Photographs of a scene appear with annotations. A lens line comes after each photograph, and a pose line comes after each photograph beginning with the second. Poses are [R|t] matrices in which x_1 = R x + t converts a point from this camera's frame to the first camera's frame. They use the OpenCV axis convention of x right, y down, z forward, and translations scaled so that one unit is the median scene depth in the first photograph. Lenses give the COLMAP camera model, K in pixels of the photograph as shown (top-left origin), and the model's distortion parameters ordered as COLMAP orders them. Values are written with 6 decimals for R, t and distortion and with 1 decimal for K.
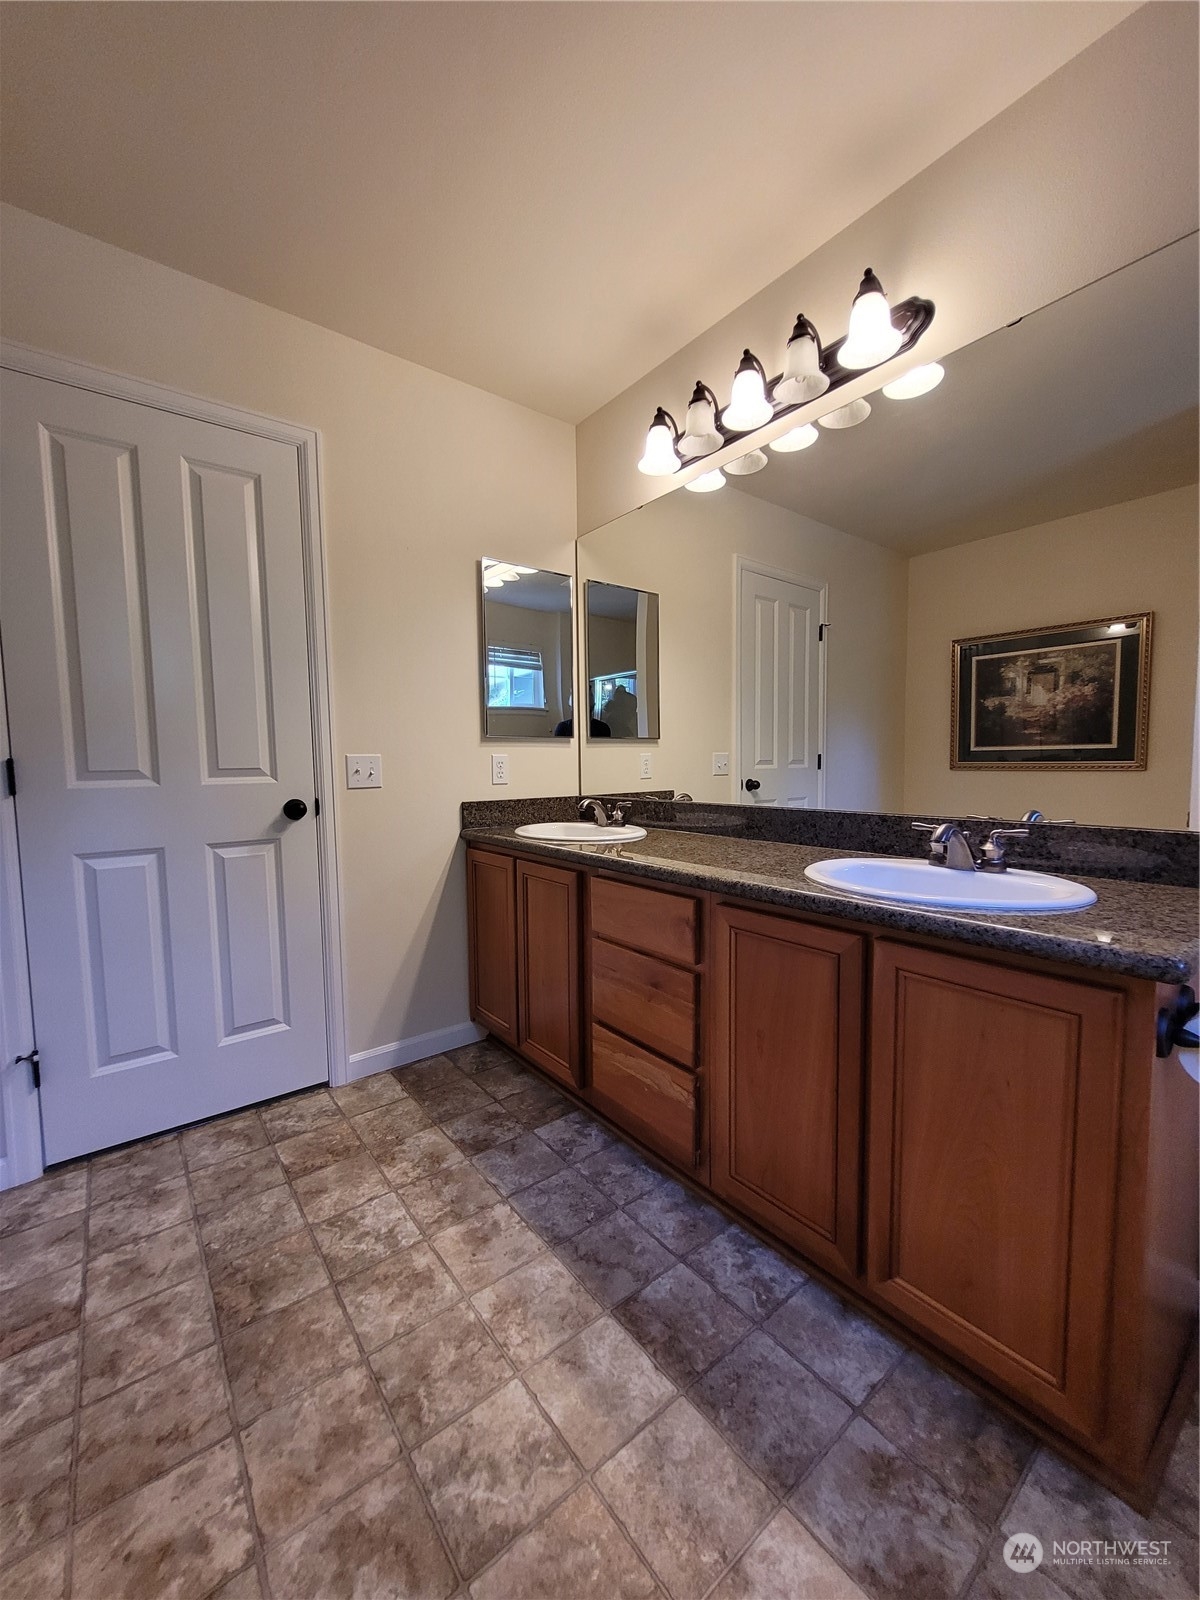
lens RADIAL K [[628.8, 0, 603.7], [0, 628.8, 800.1], [0, 0, 1]] dist [-0.000410, 0.001386]
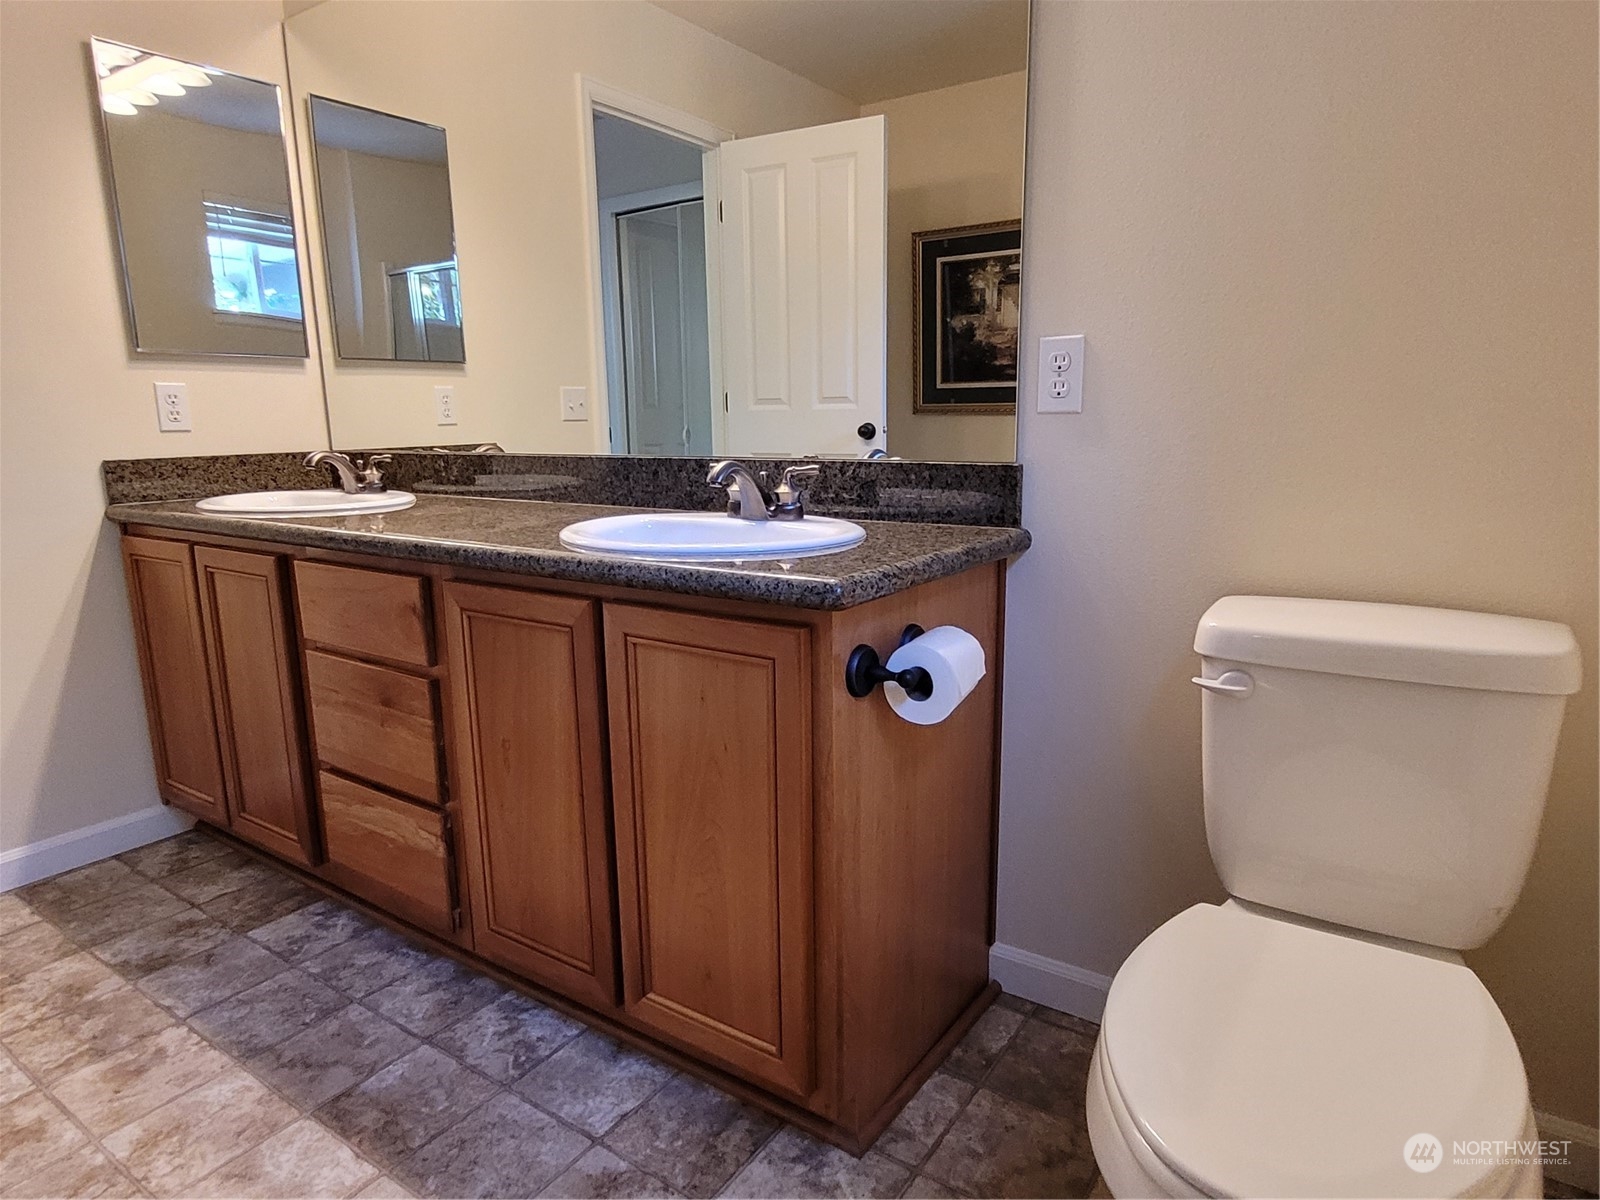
lens RADIAL K [[964.5, 0, 798.1], [0, 964.5, 605.9], [0, 0, 1]] dist [0.007659, -0.005061]
pose [[0.956667, -0.058989, 0.285147, 0.234162], [0.020714, 0.990571, 0.135428, 0.047922], [-0.290447, -0.123653, 0.948868, -0.175544]]
